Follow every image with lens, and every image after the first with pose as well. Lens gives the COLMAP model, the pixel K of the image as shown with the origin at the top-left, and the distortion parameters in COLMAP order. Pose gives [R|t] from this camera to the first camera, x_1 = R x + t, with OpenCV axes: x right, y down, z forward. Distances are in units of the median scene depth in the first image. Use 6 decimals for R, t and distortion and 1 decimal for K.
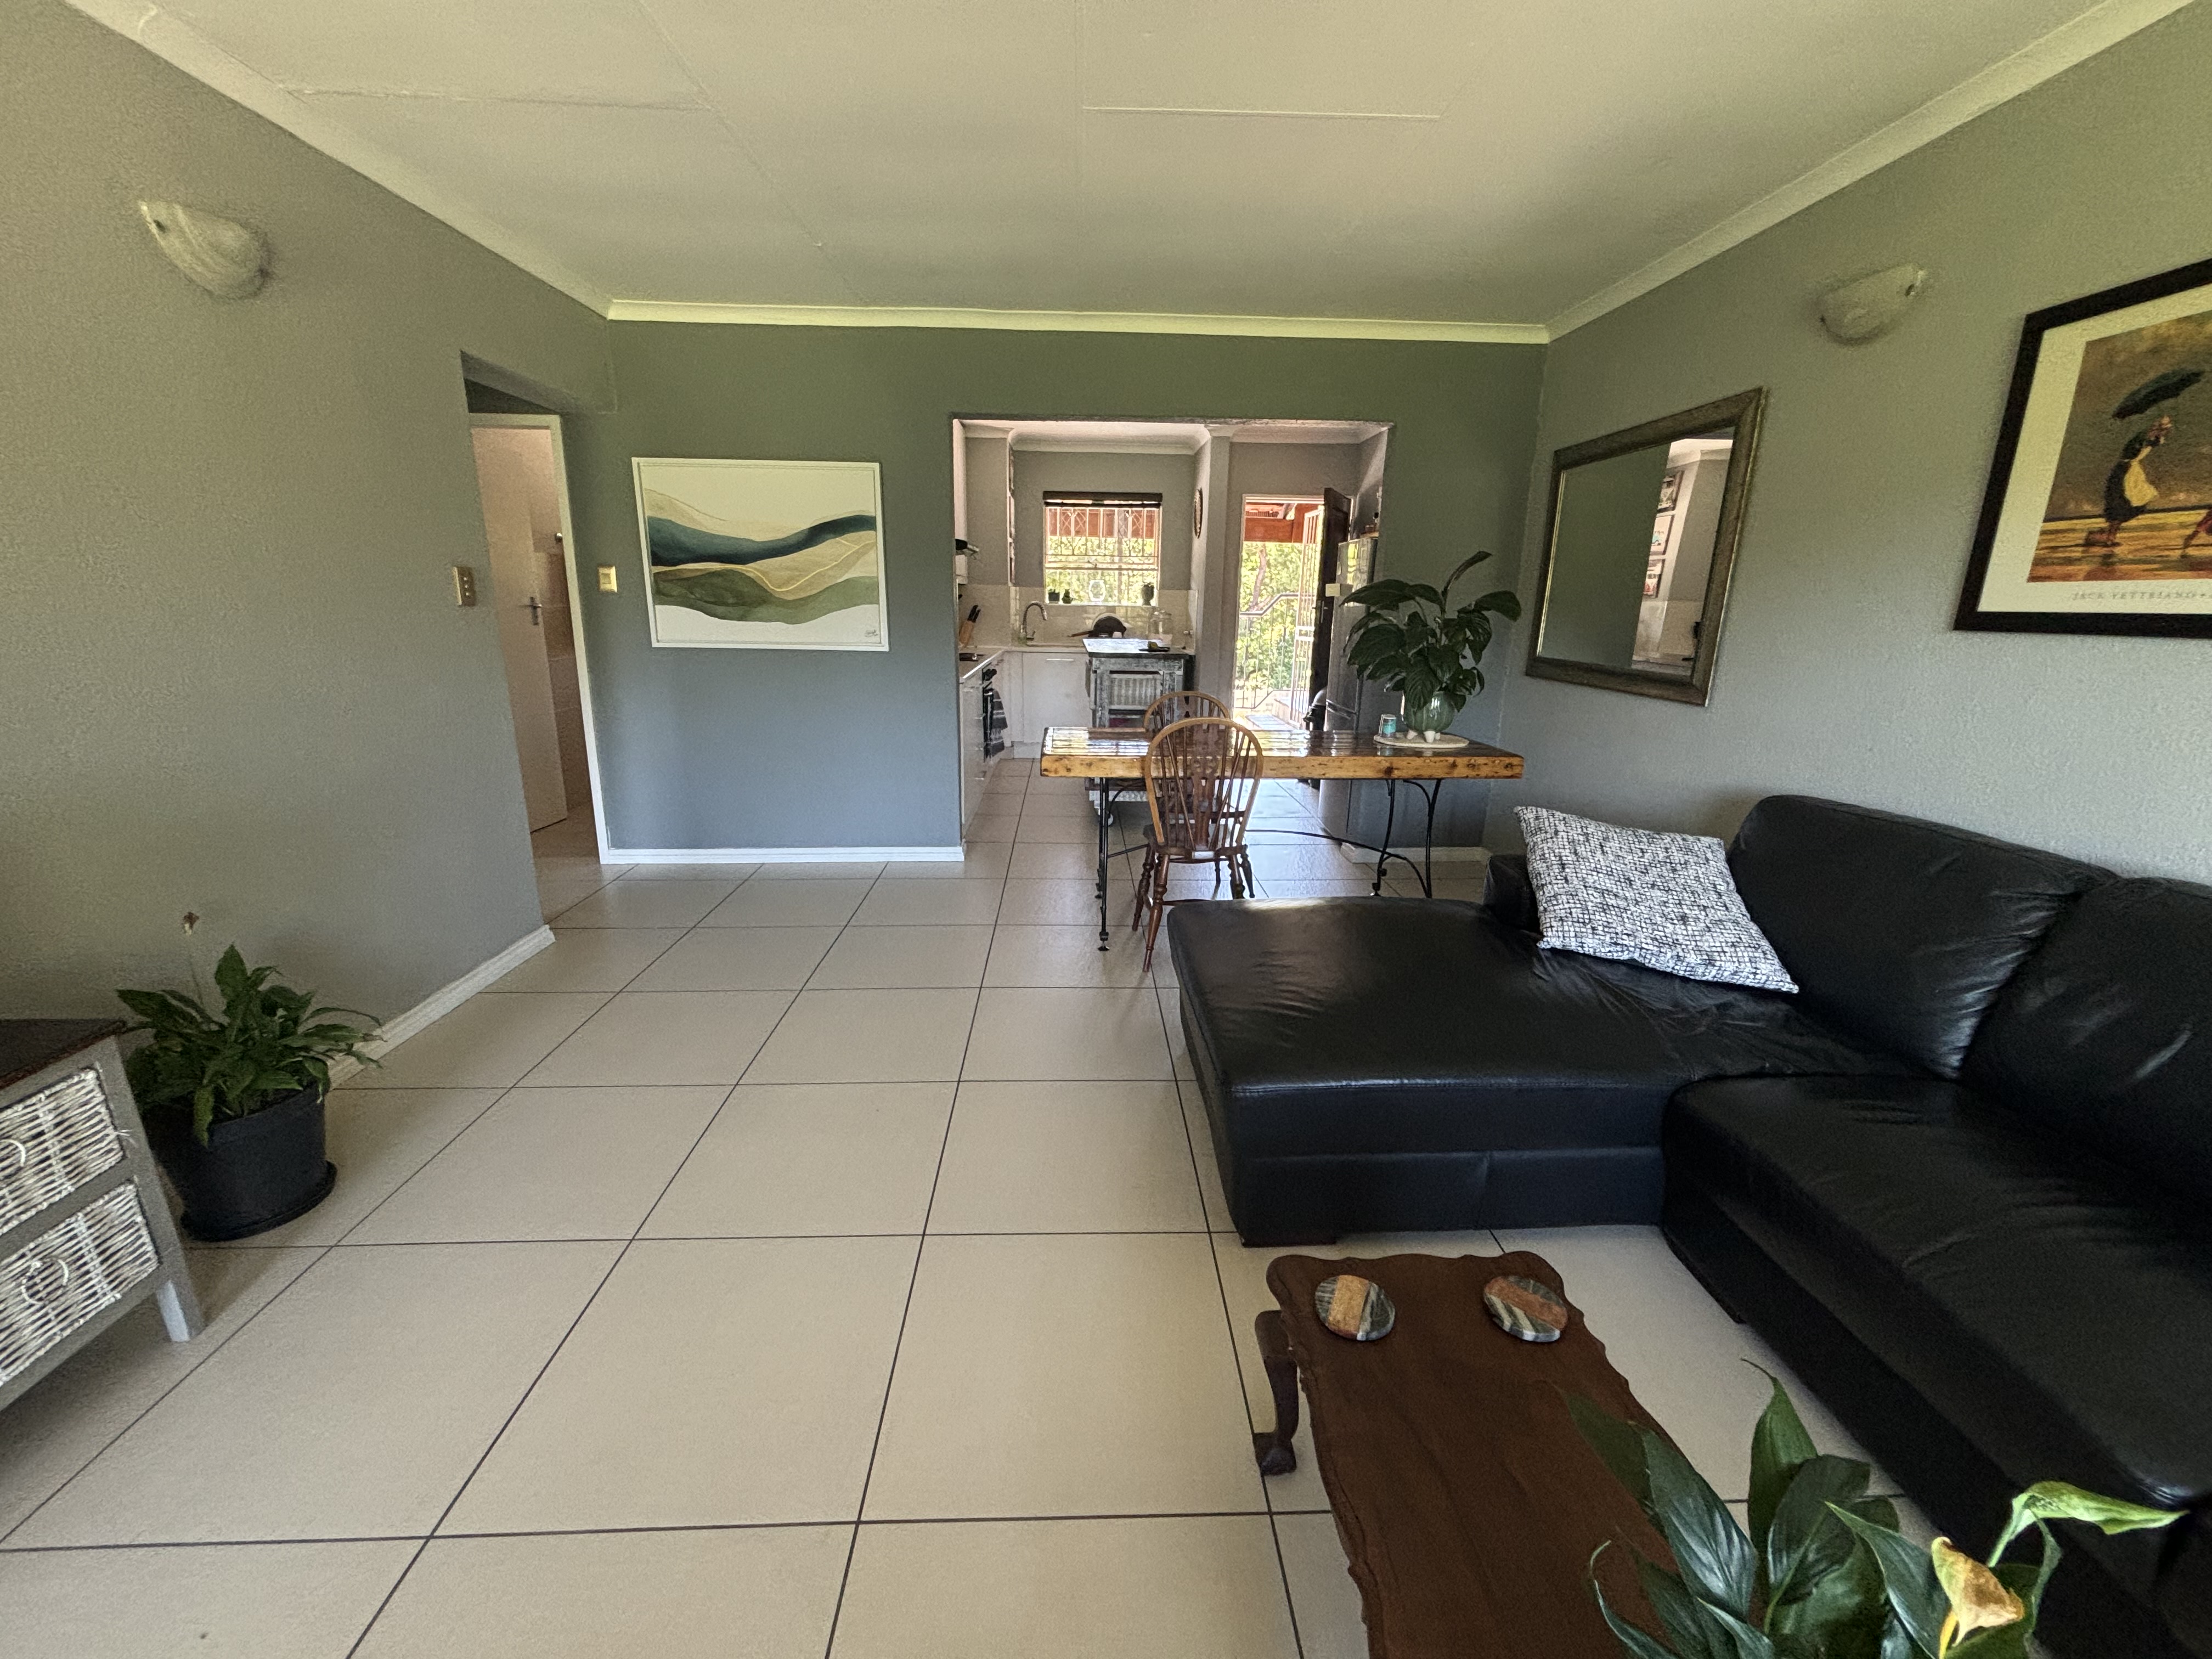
lens RADIAL K [[890.4, 0, 1103.1], [0, 890.4, 821.1], [0, 0, 1]] dist [-0.000957, 0.000883]
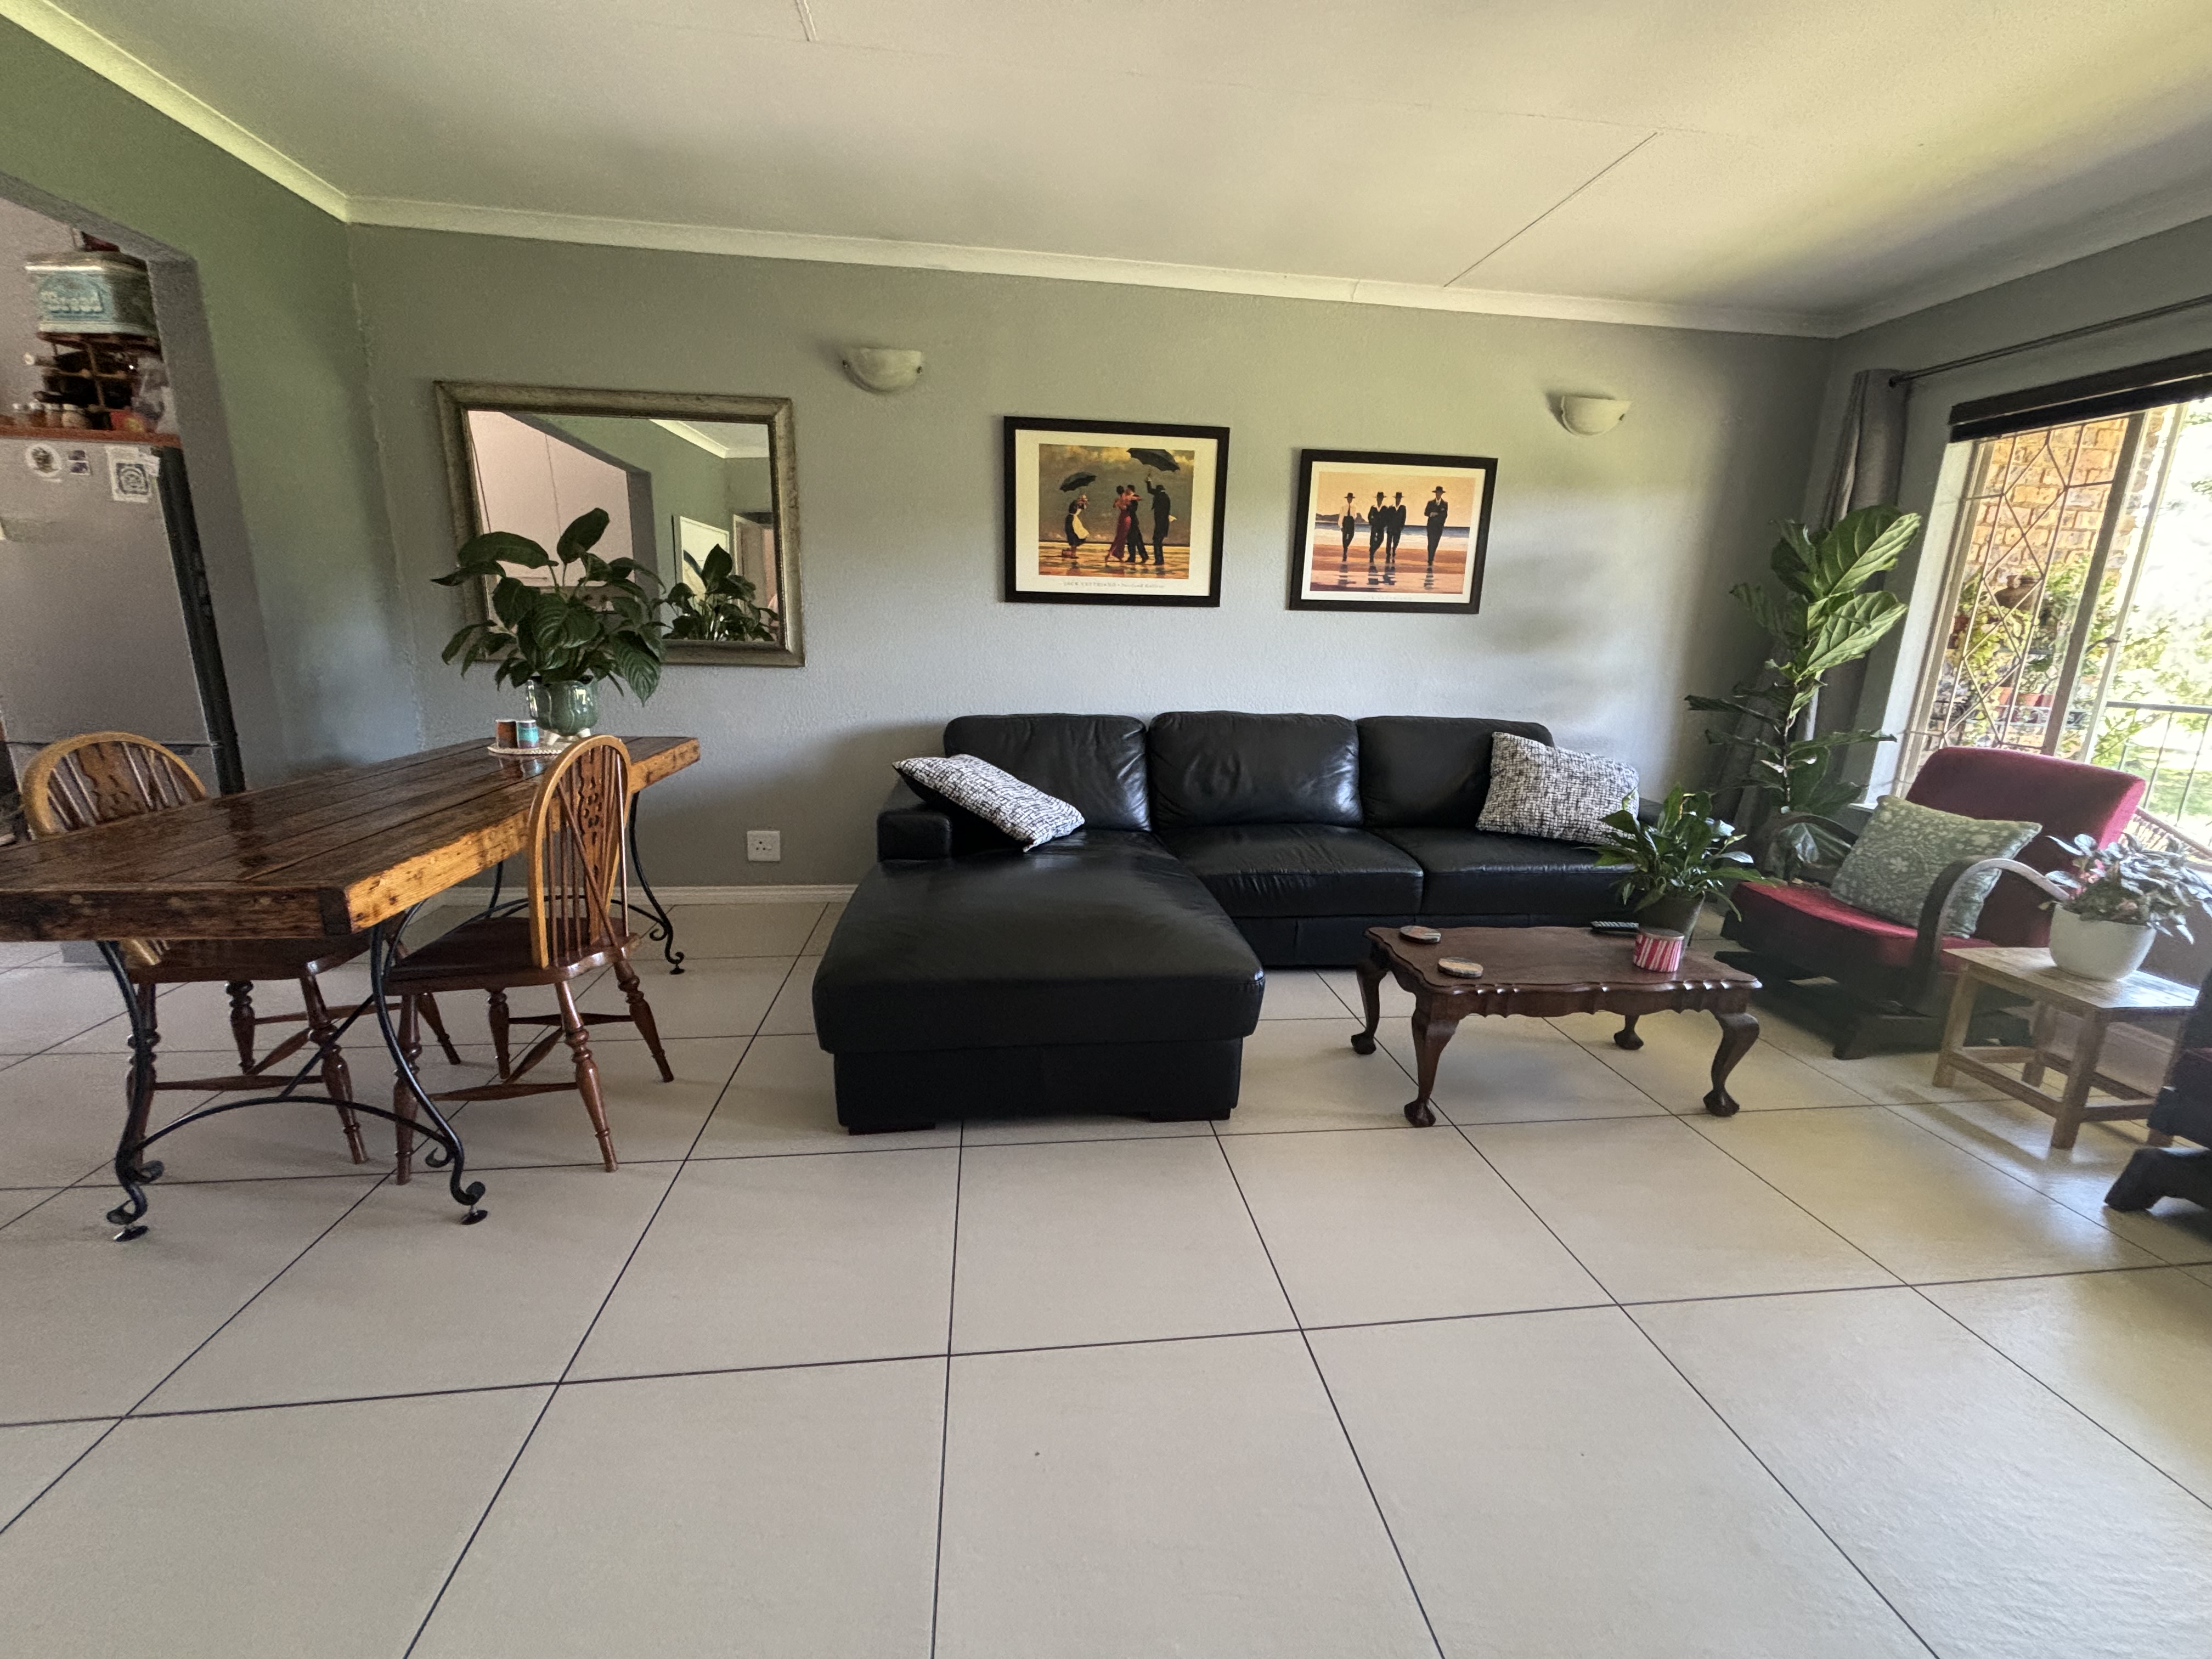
lens RADIAL K [[890.4, 0, 1105.2], [0, 890.4, 827.8], [0, 0, 1]] dist [-0.000957, 0.000883]
pose [[-0.075803, -0.240649, 0.967648, -0.491590], [0.213698, 0.943971, 0.251501, -0.124161], [-0.973954, 0.225849, -0.020130, 0.606468]]
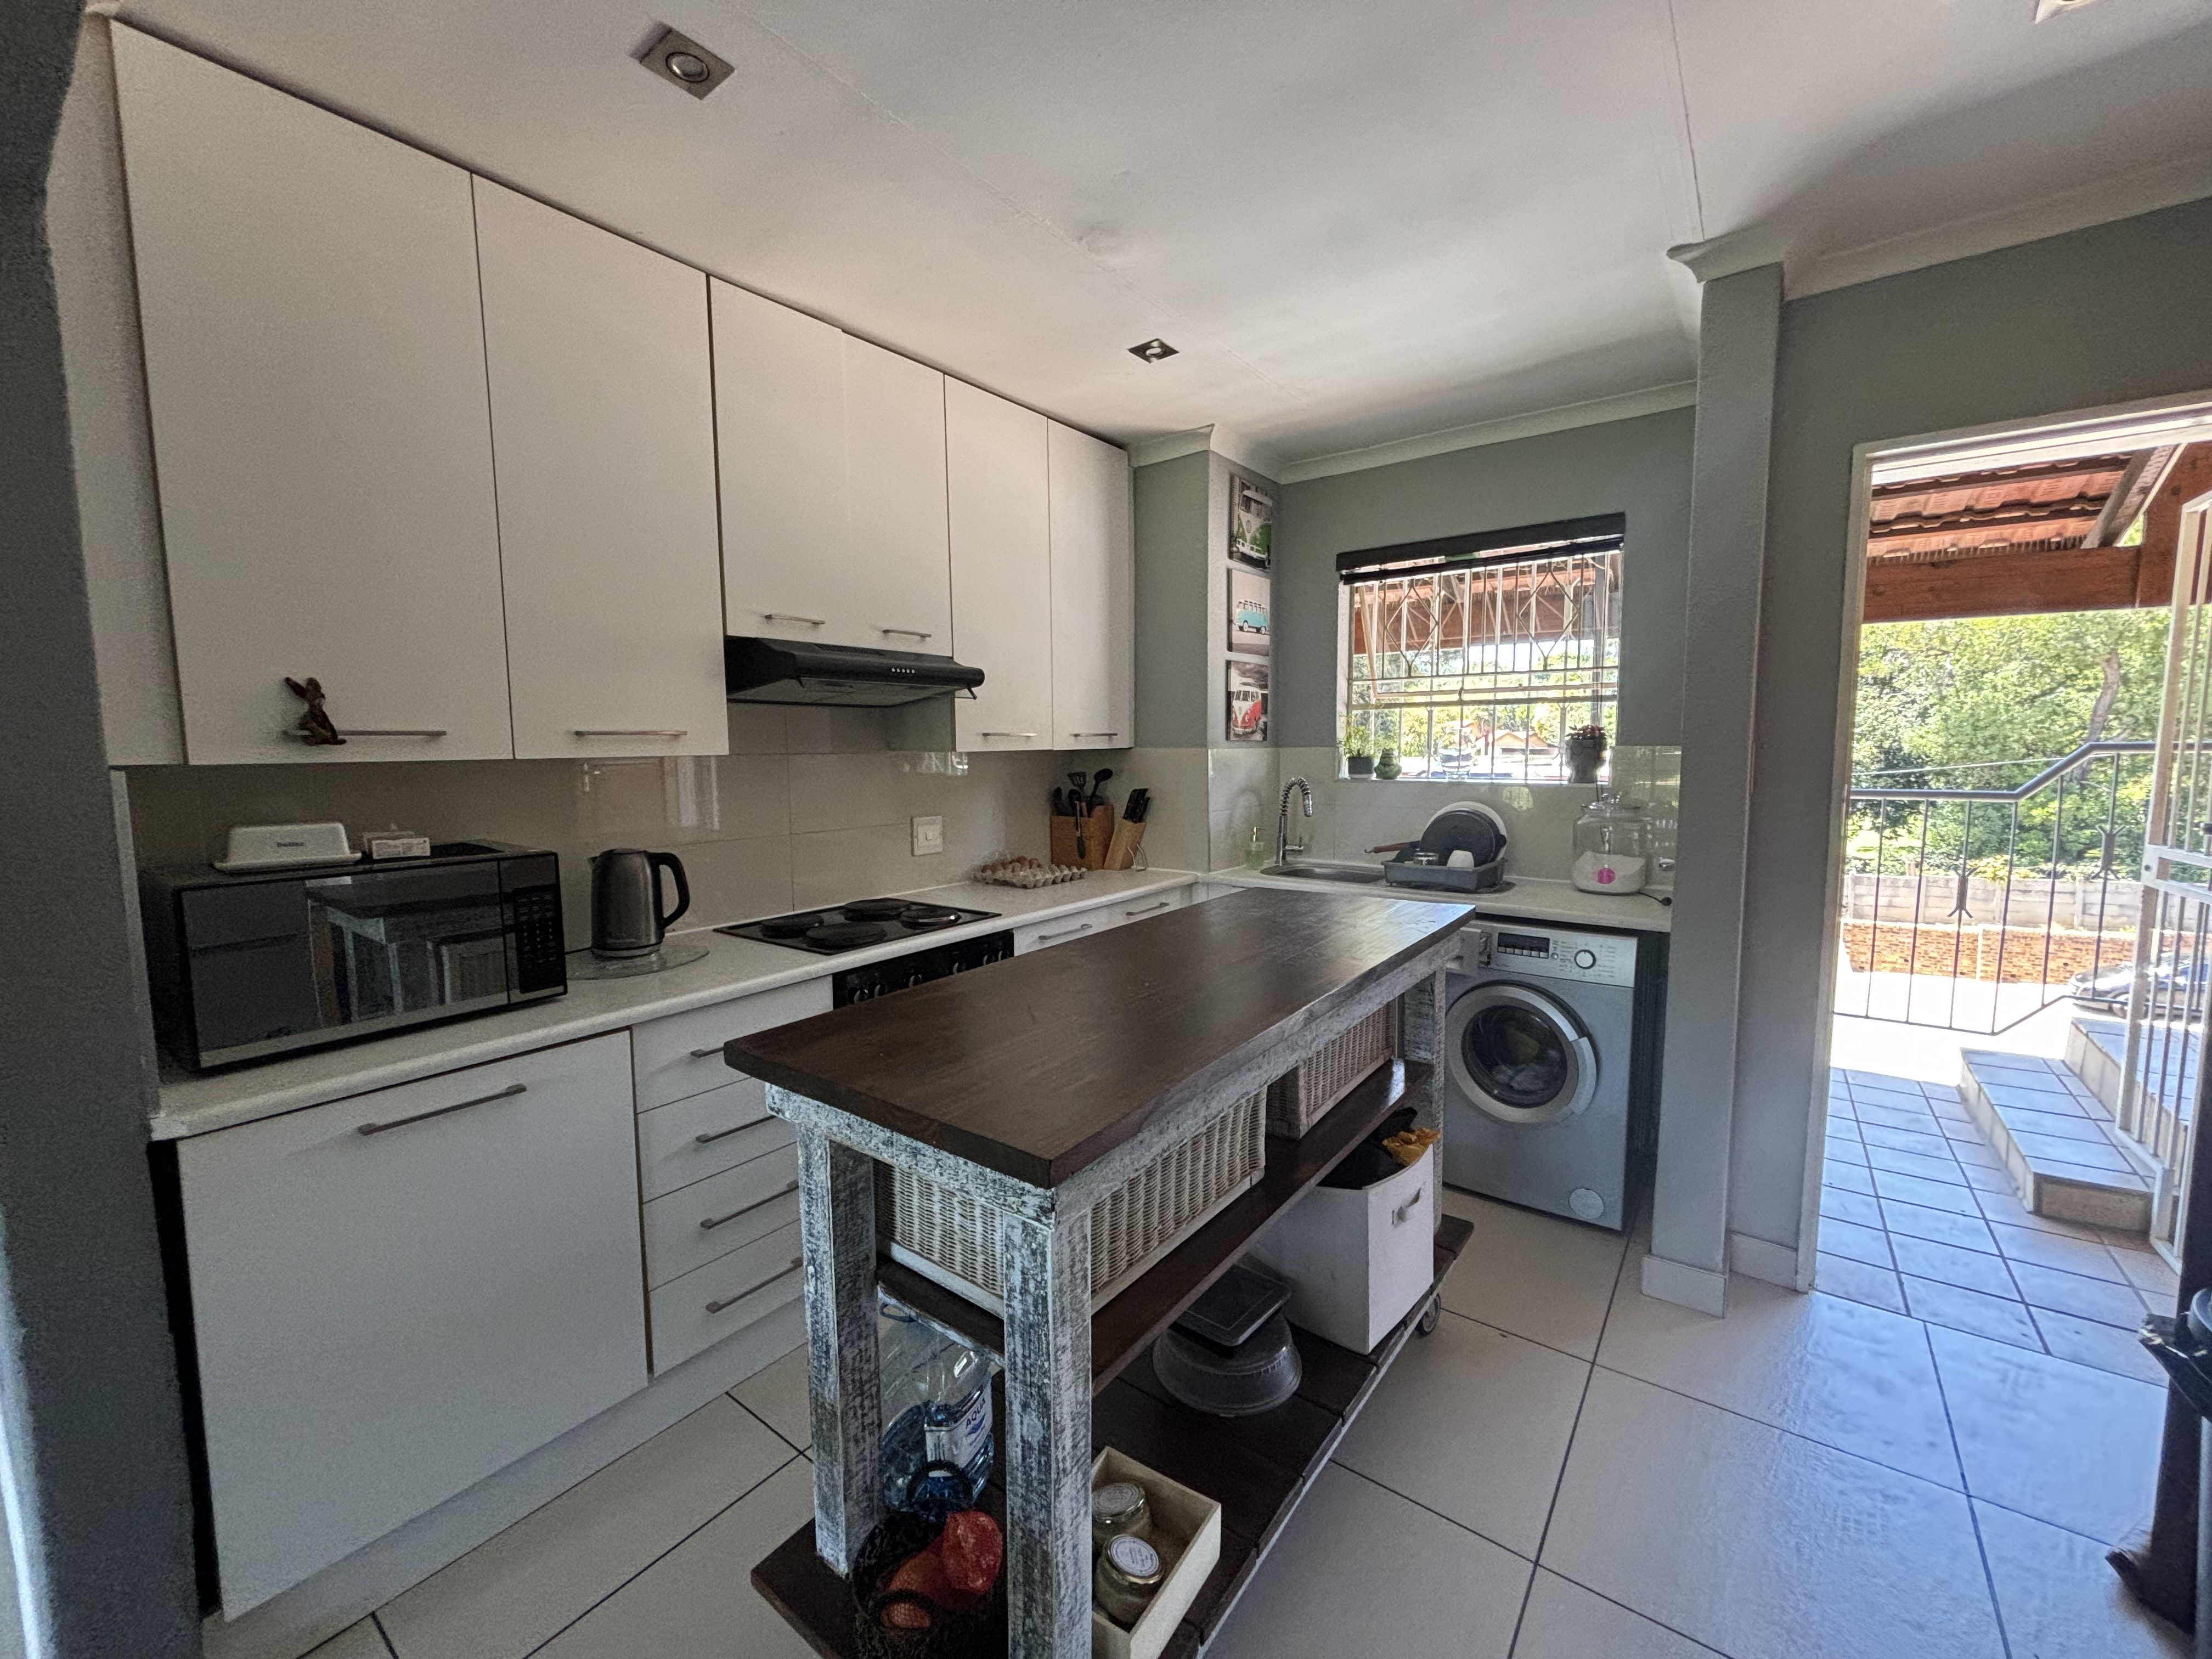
lens RADIAL K [[890.4, 0, 1094.9], [0, 890.4, 835.6], [0, 0, 1]] dist [-0.000957, 0.000883]
pose [[0.775183, 0.041398, -0.630379, 0.313530], [-0.132474, 0.986317, -0.098130, -0.344908], [0.617691, 0.159578, 0.770060, 1.273194]]
